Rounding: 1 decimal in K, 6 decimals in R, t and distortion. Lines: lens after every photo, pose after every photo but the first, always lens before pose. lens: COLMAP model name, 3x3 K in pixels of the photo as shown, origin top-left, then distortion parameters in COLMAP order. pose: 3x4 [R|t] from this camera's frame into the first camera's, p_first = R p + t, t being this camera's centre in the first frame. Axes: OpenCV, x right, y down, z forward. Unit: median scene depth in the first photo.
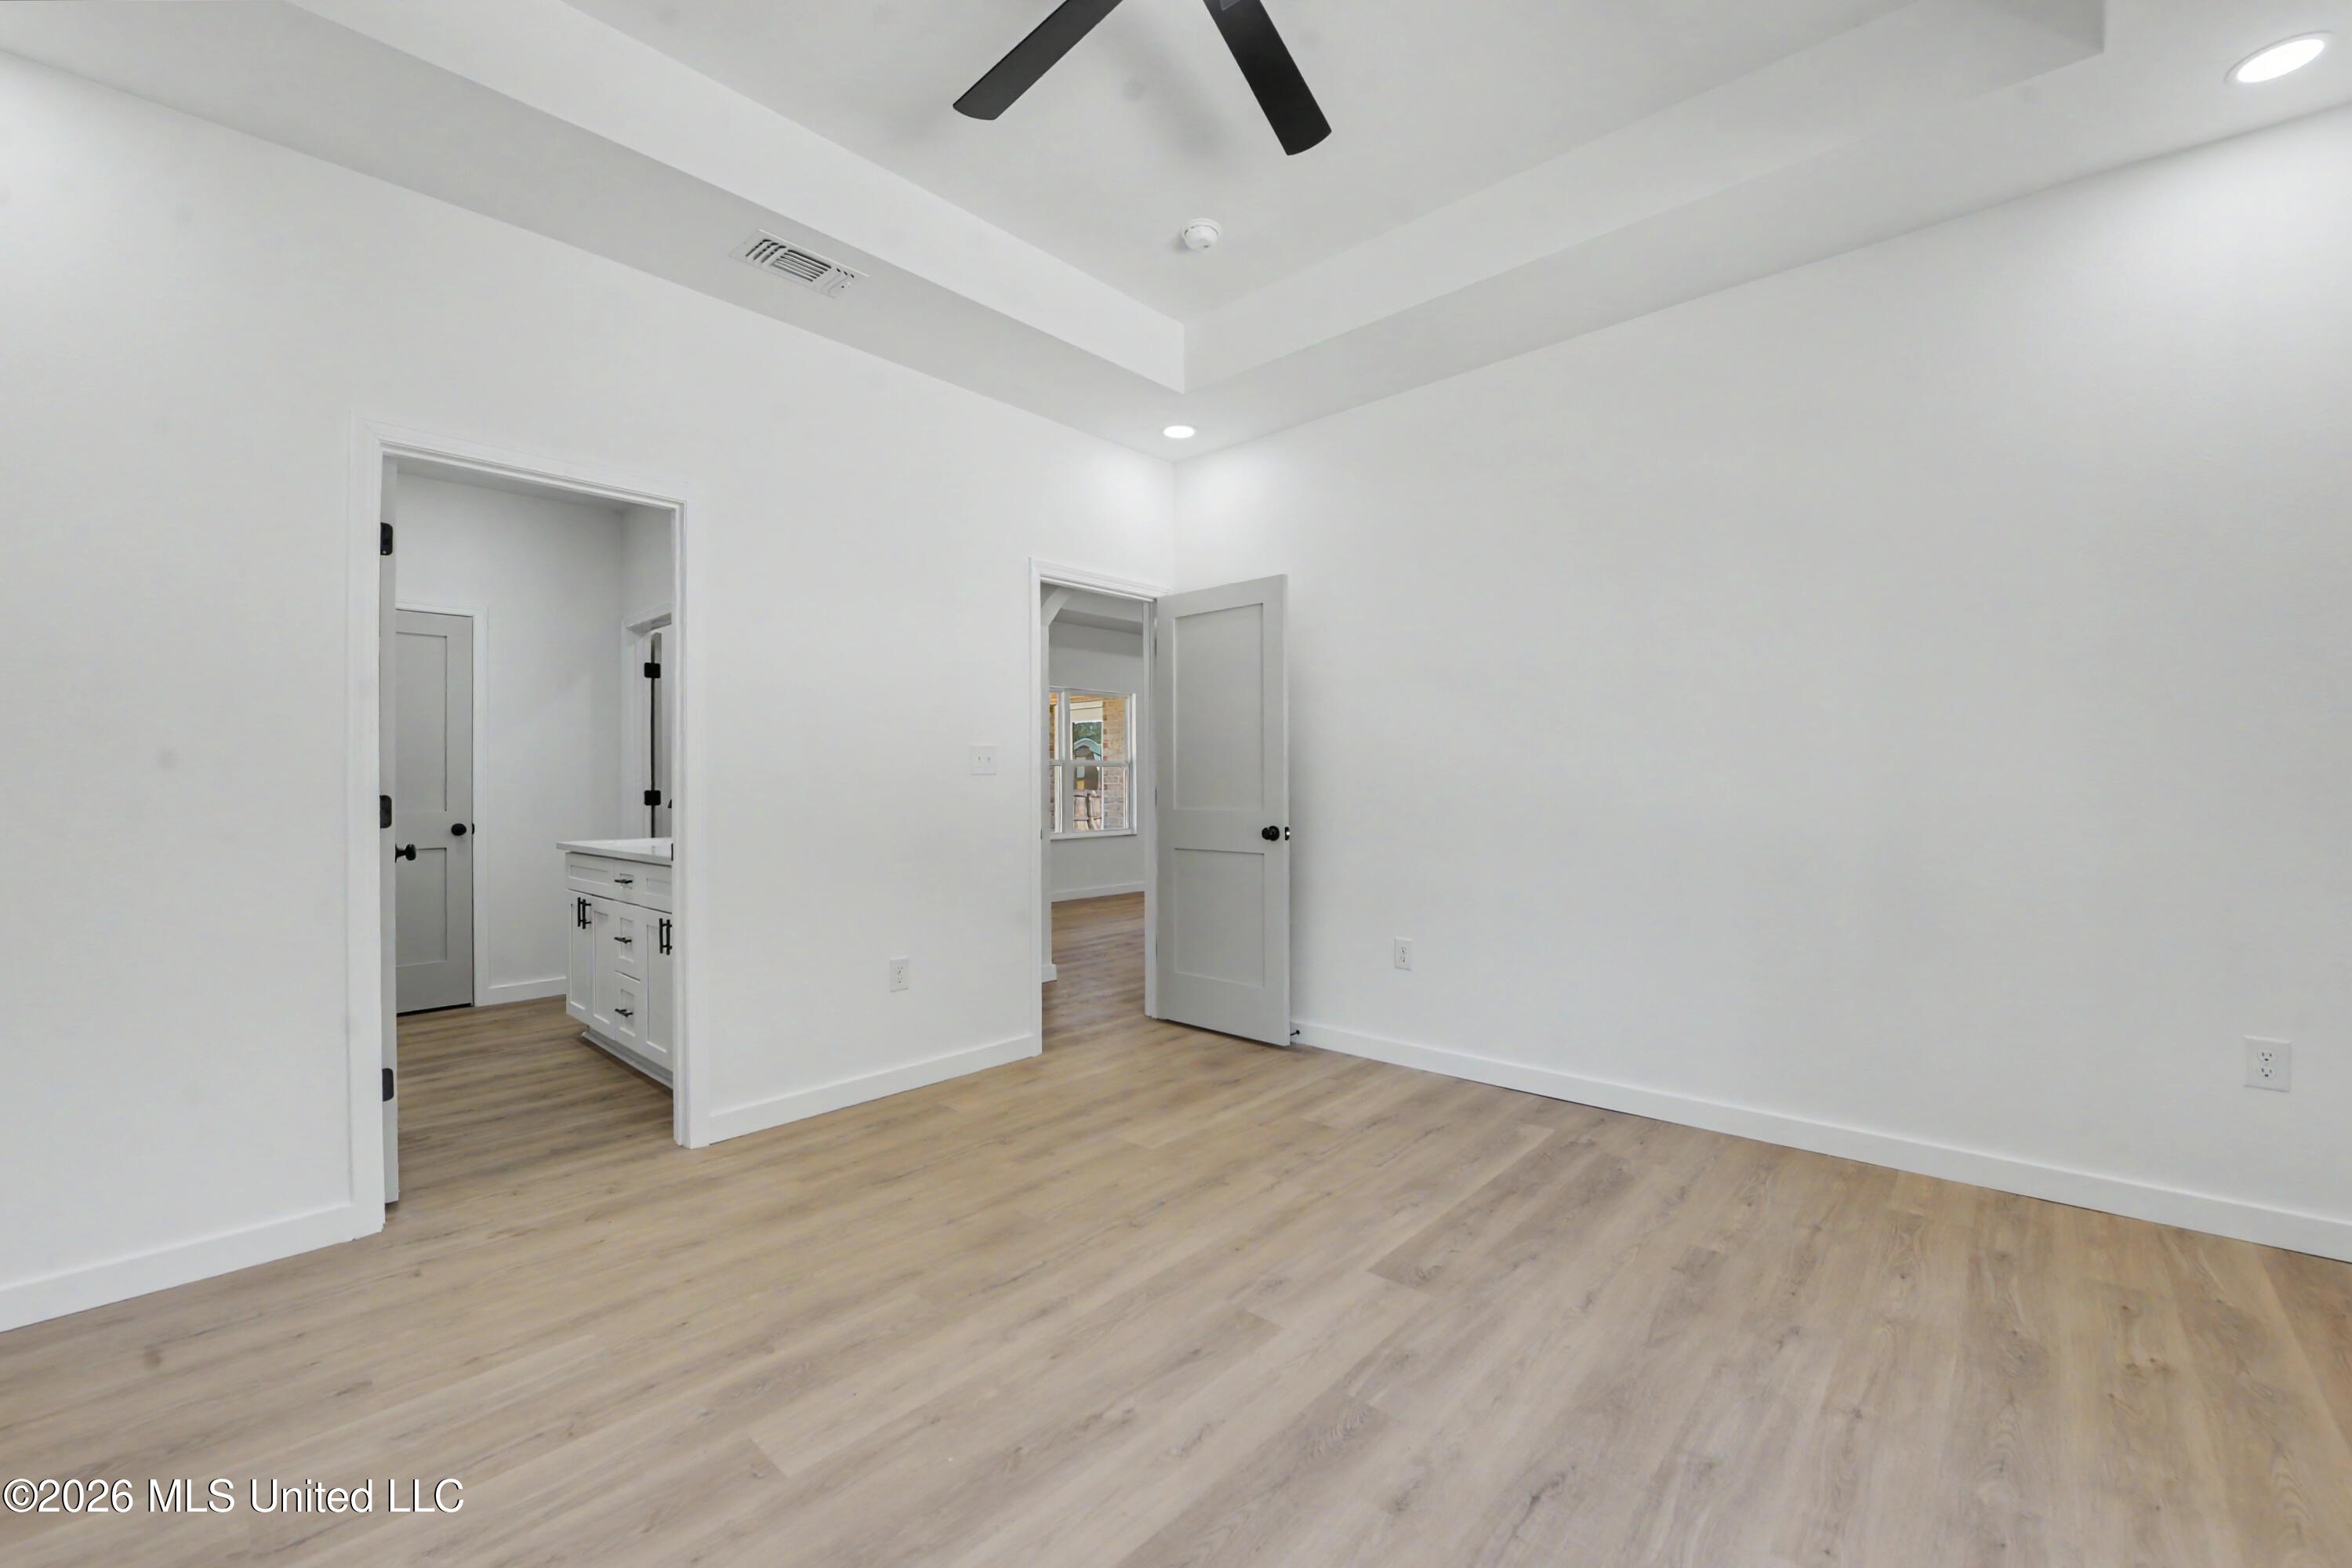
lens RADIAL K [[949.7, 0, 1165.9], [0, 949.7, 783.7], [0, 0, 1]] dist [-0.021107, -0.000413]
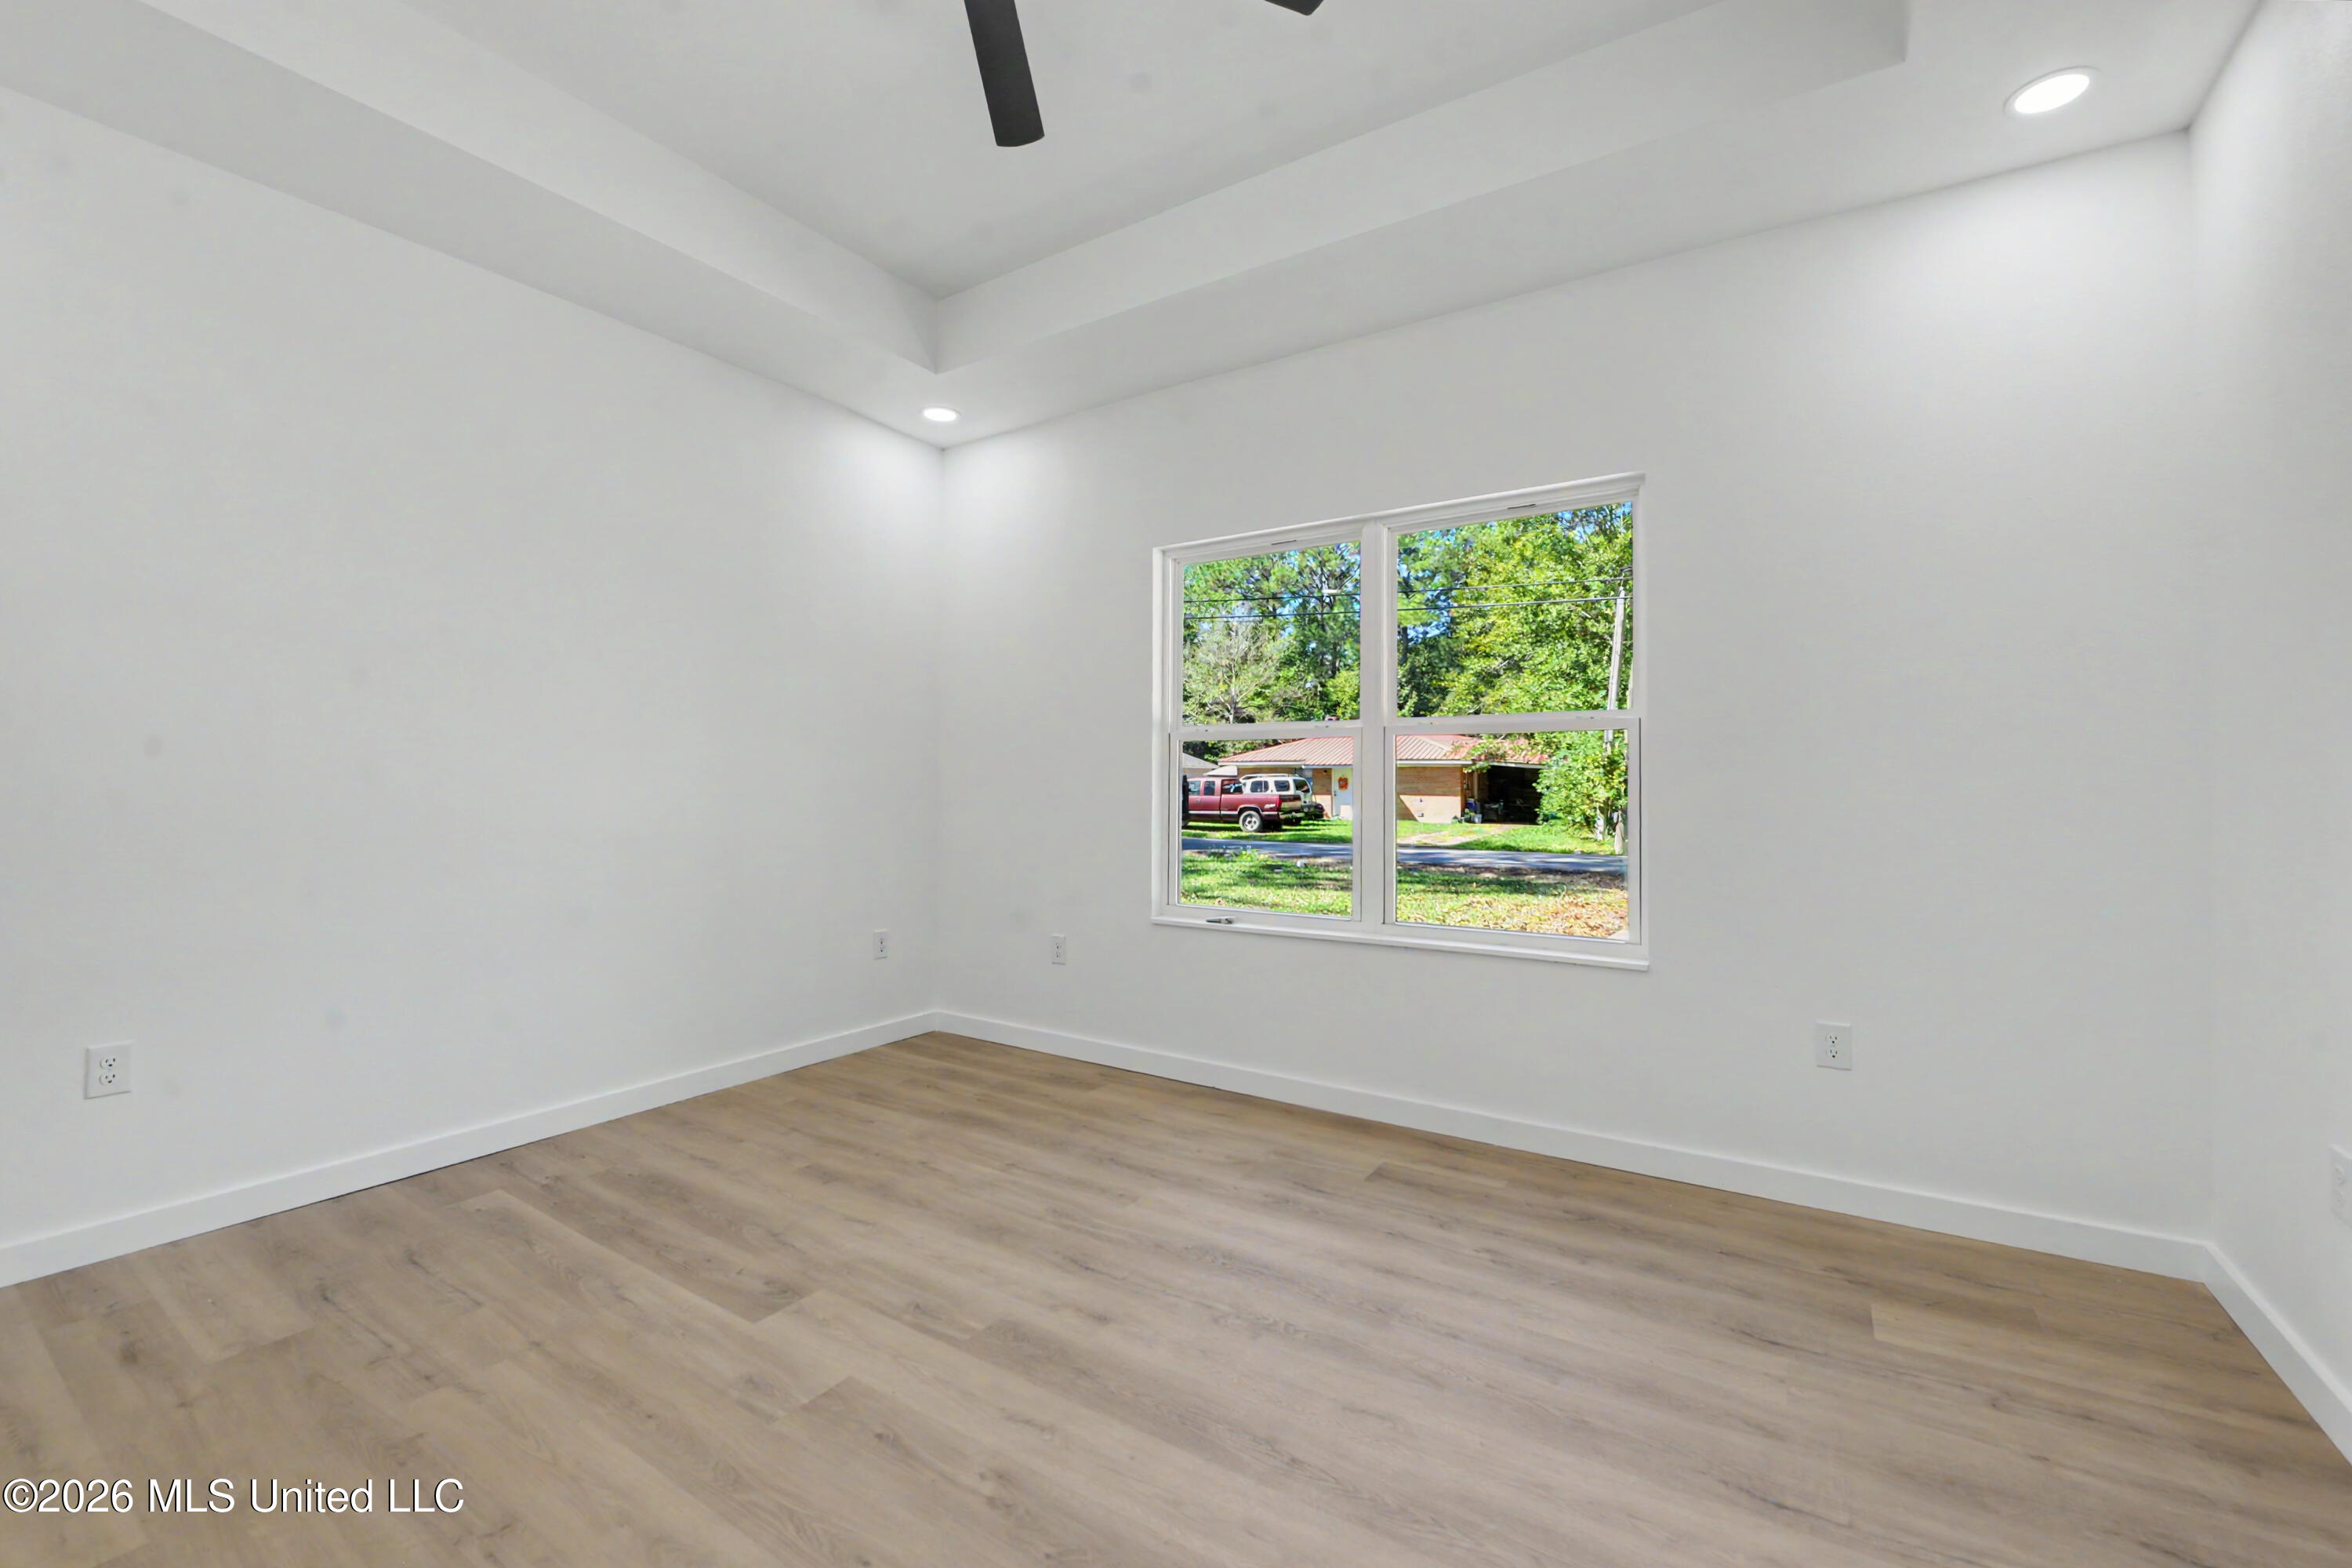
lens RADIAL K [[949.7, 0, 1165.9], [0, 949.7, 783.7], [0, 0, 1]] dist [-0.021107, -0.000413]
pose [[-0.167800, 0.008862, 0.985781, -0.699574], [-0.006358, 0.999929, -0.010072, -0.001918], [-0.985801, -0.007958, -0.167732, 0.701489]]
